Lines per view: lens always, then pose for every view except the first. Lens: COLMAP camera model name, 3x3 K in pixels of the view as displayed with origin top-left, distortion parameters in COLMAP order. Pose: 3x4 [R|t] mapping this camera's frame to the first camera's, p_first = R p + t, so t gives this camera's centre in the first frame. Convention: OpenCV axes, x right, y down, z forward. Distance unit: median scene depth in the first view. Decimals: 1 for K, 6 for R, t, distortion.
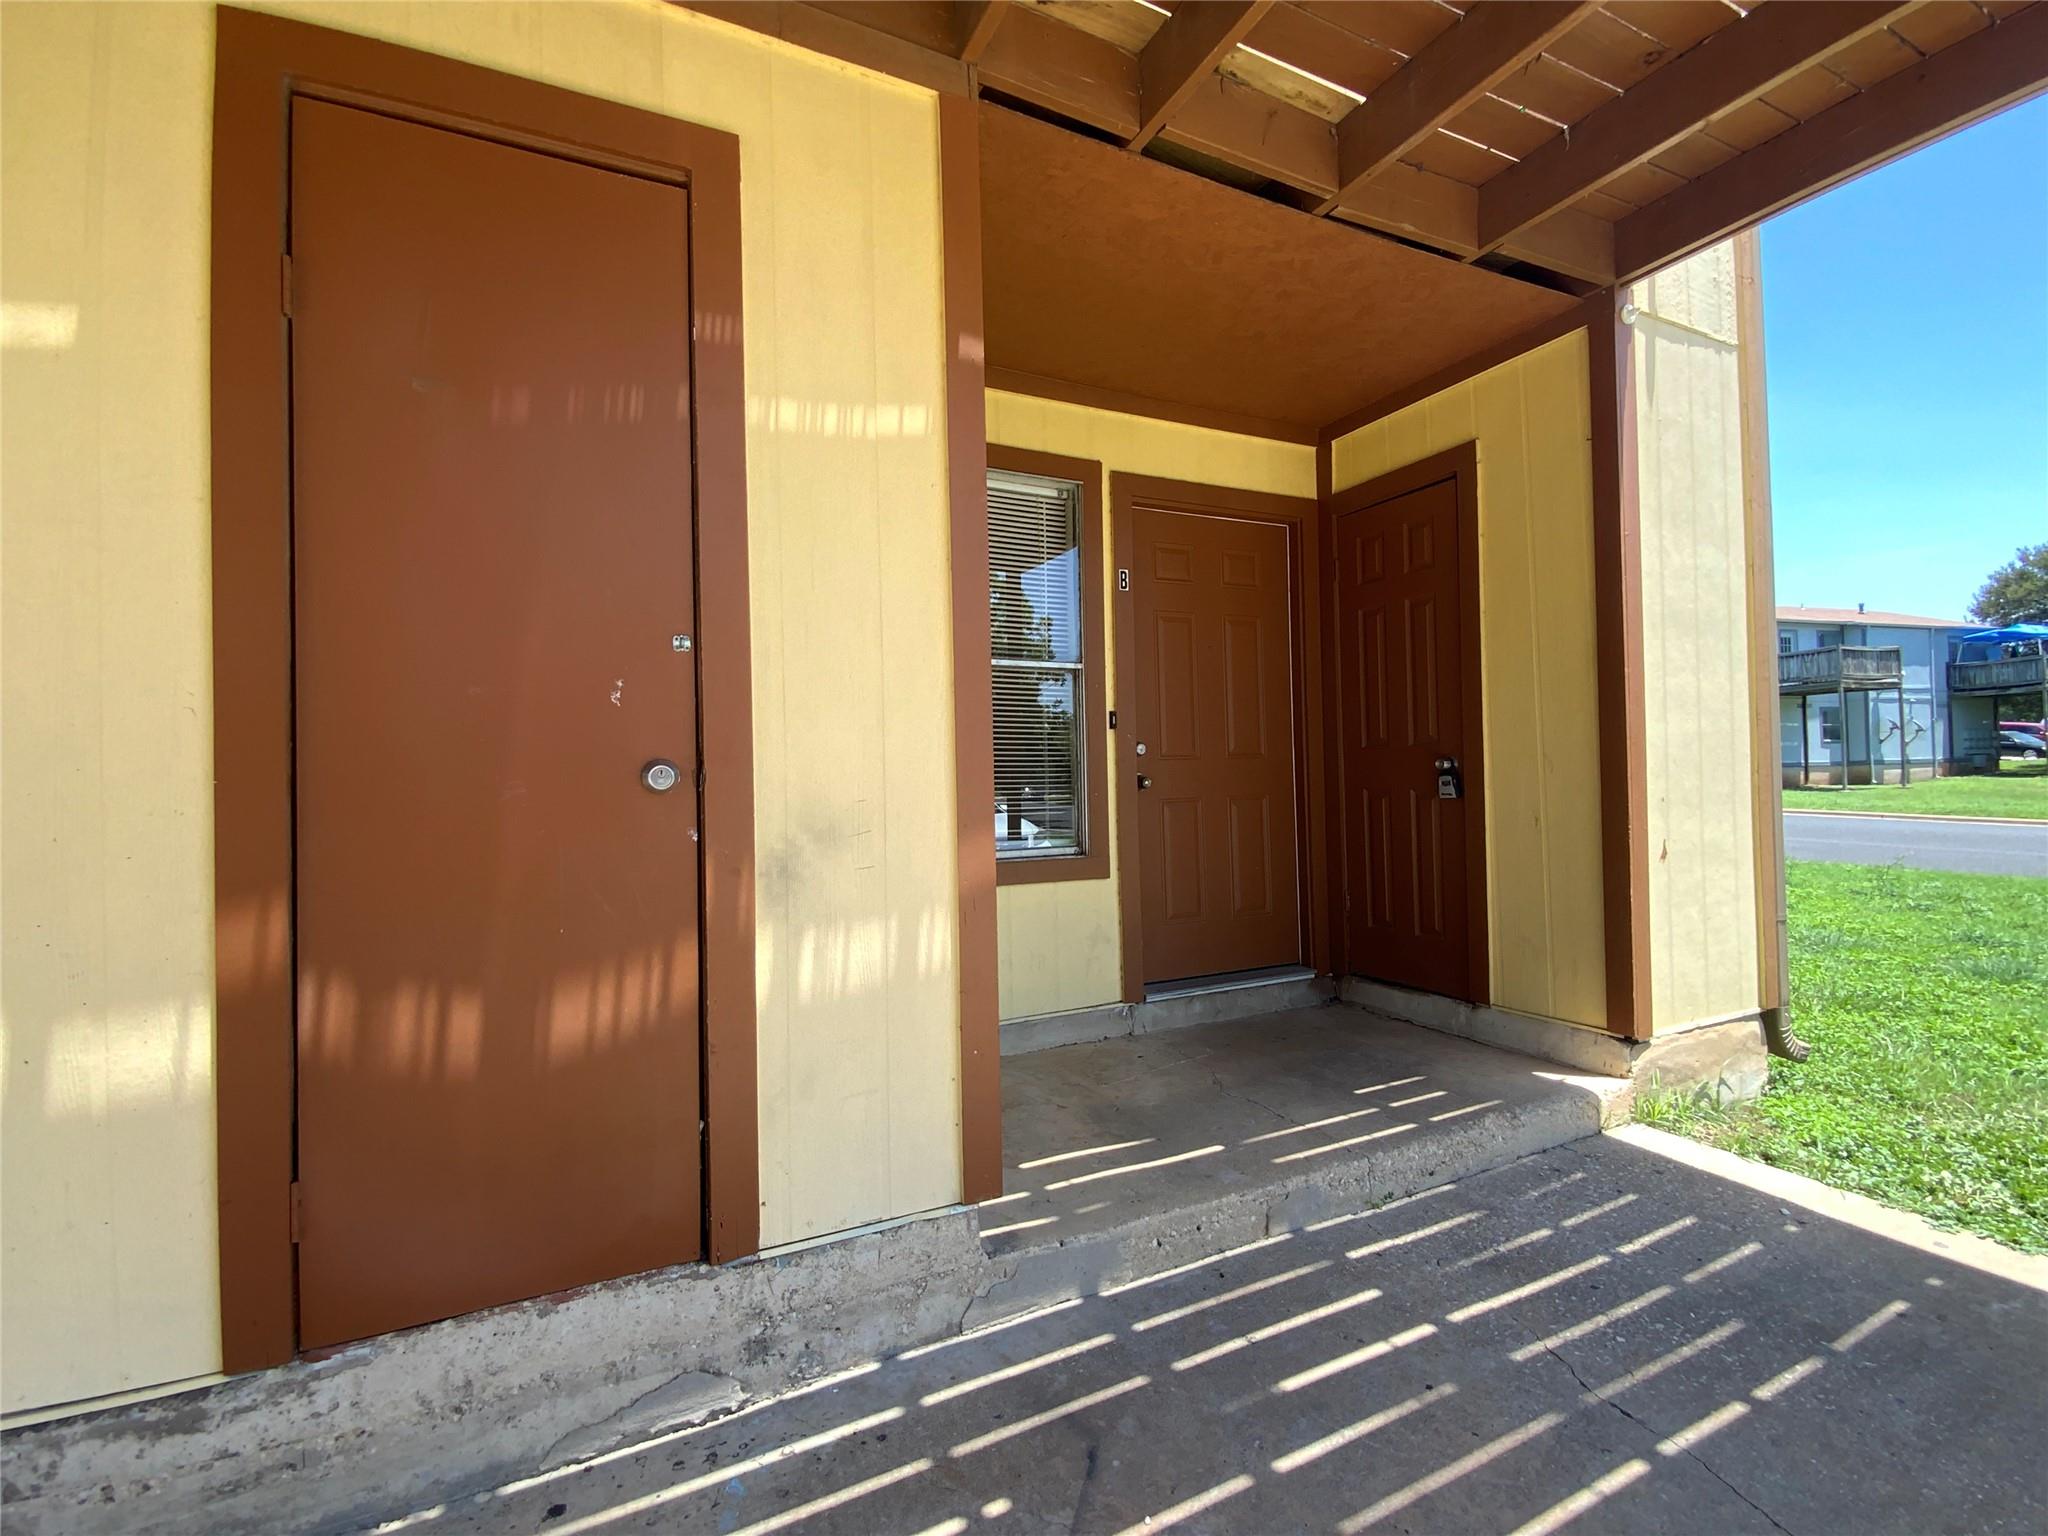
lens RADIAL K [[929.4, 0, 1011.6], [0, 929.4, 766.0], [0, 0, 1]] dist [0.009237, -0.008119]
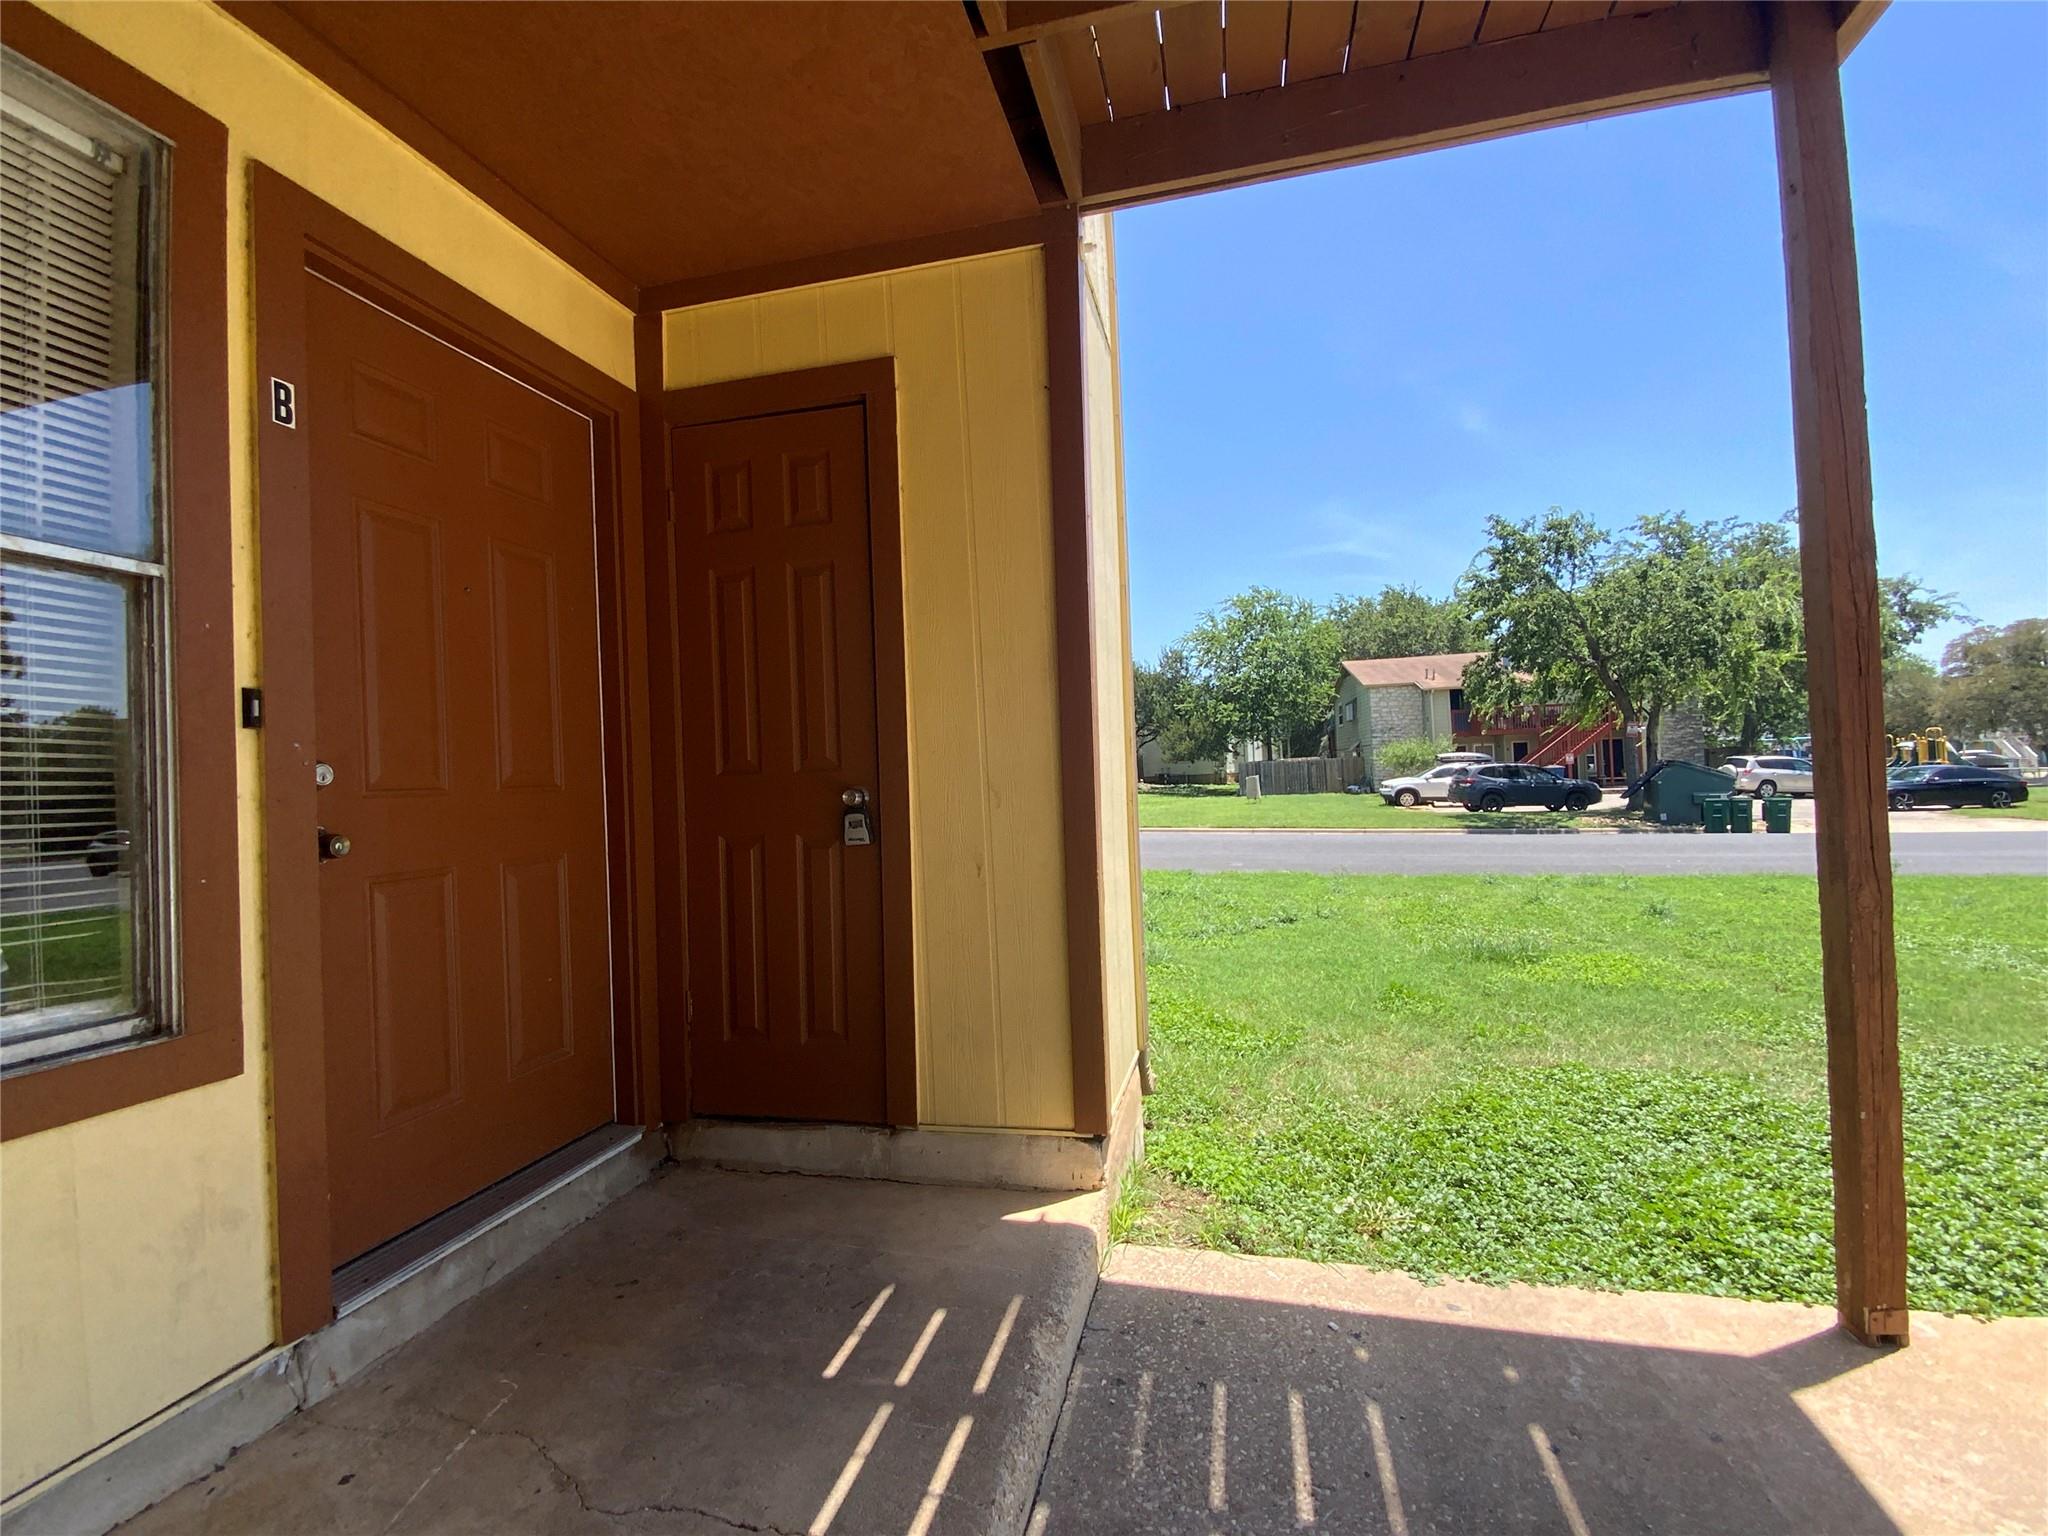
lens RADIAL K [[929.4, 0, 1030.0], [0, 929.4, 768.5], [0, 0, 1]] dist [0.009237, -0.008119]
pose [[0.633486, 0.010771, 0.773679, 0.001115], [0.013209, 0.999607, -0.024732, -0.004877], [-0.773641, 0.025887, 0.633095, 0.442269]]
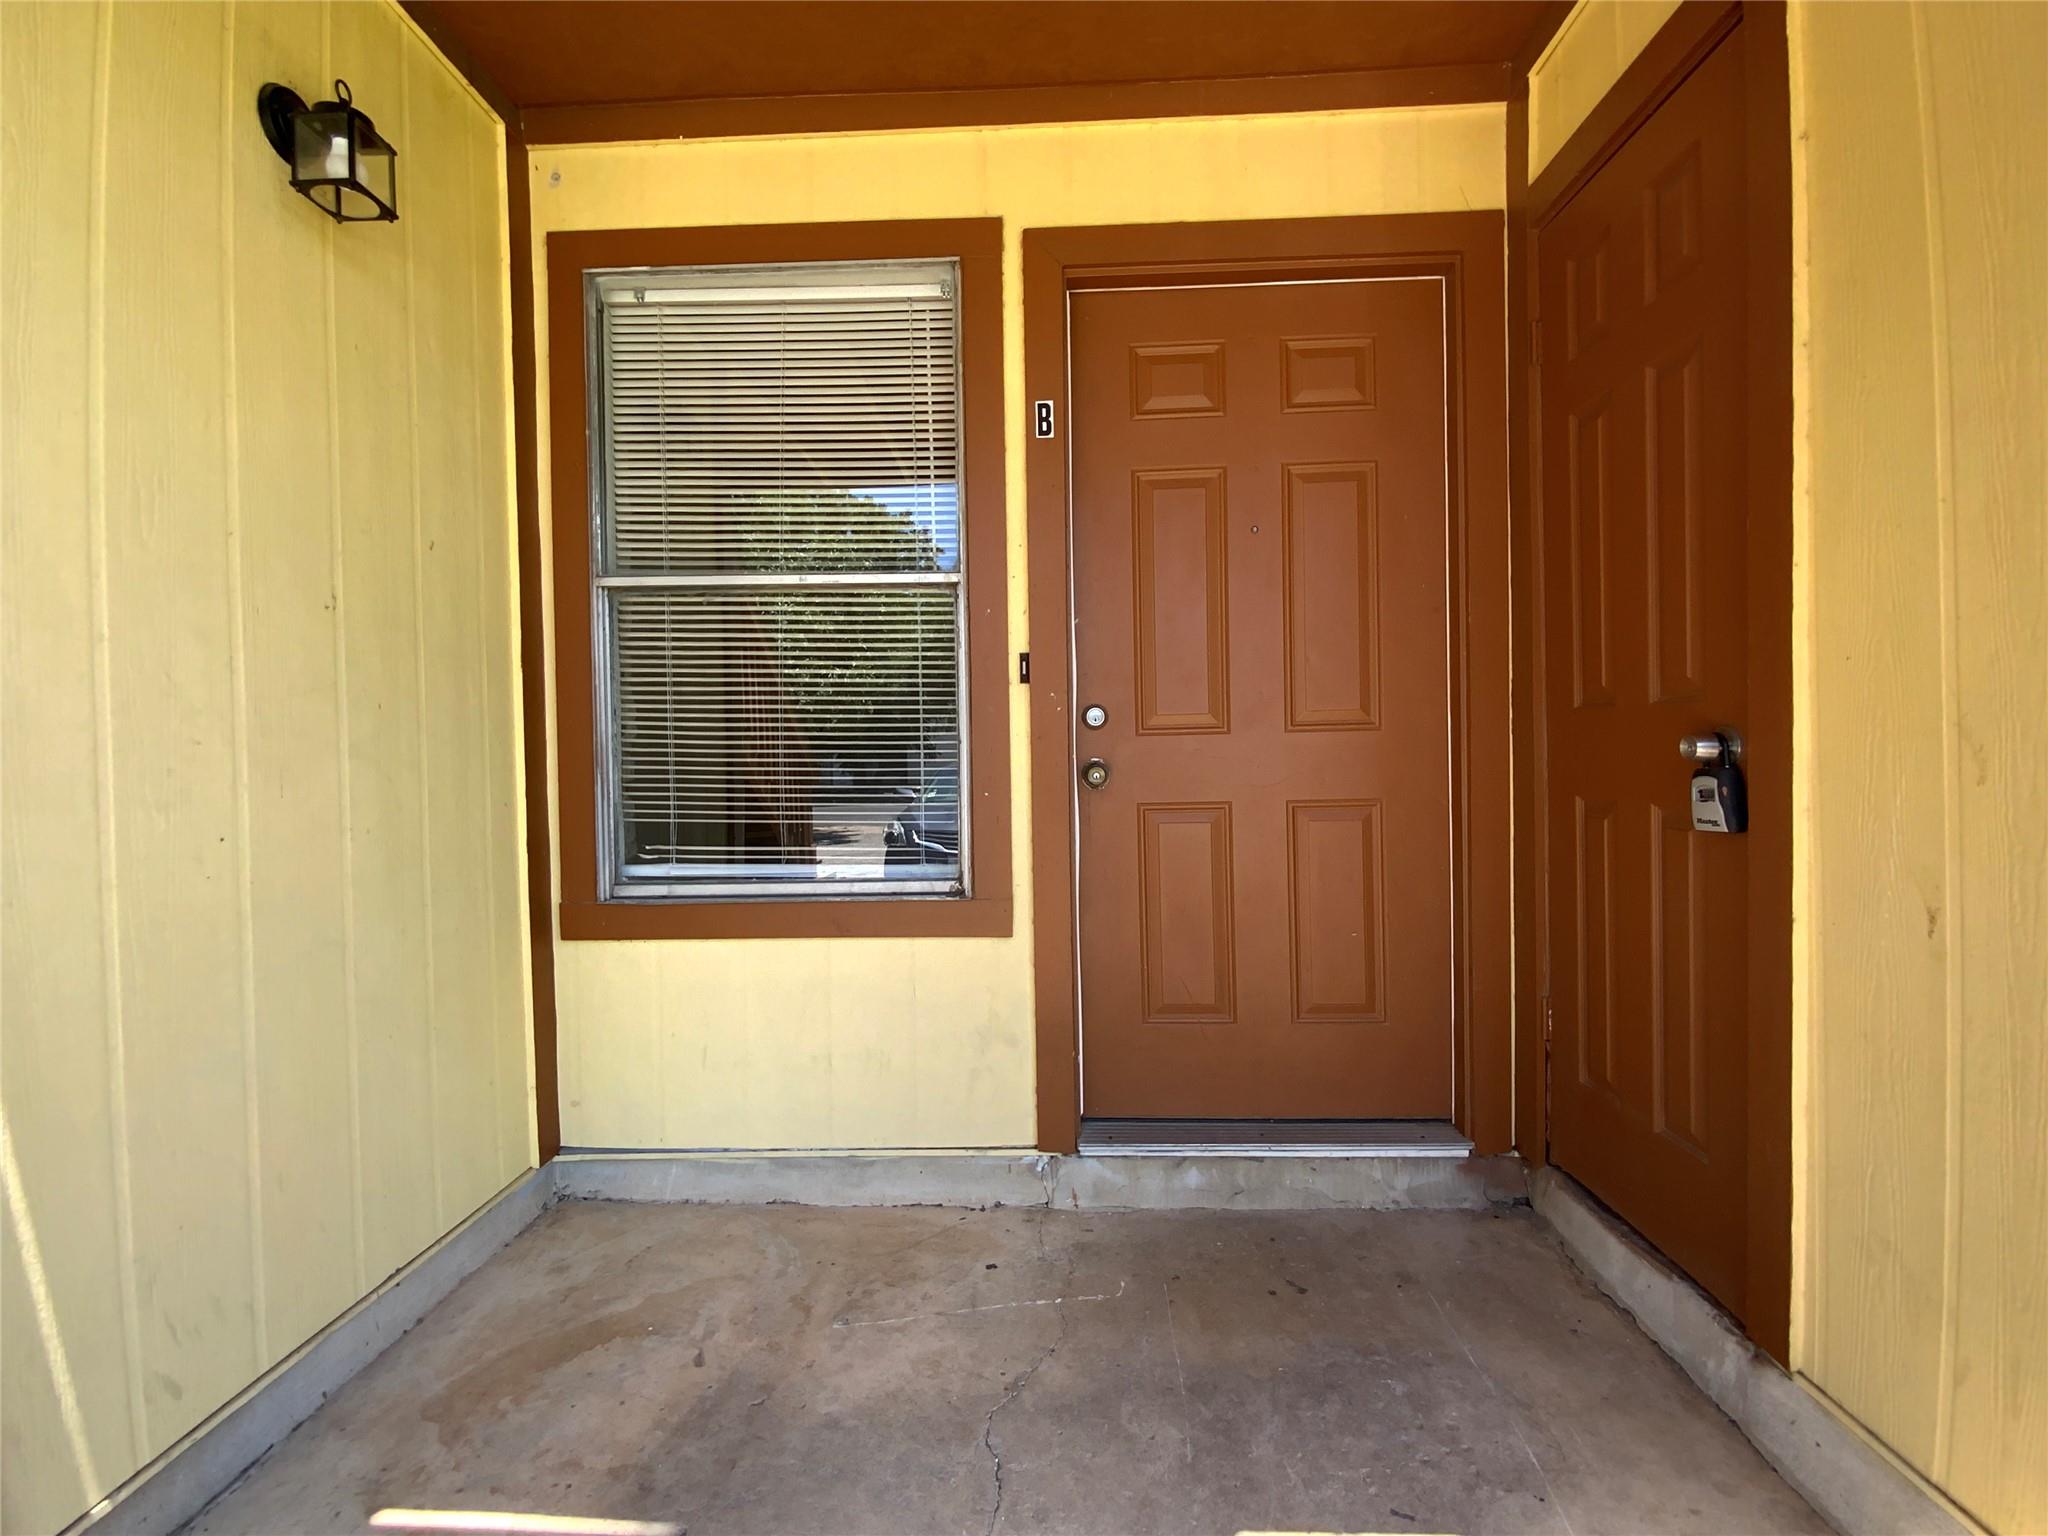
lens RADIAL K [[929.4, 0, 1028.3], [0, 929.4, 768.3], [0, 0, 1]] dist [0.009237, -0.008119]
pose [[0.881218, 0.017284, -0.472395, 0.395960], [0.003066, 0.999101, 0.042273, -0.011179], [0.472701, -0.038700, 0.880373, 0.497737]]
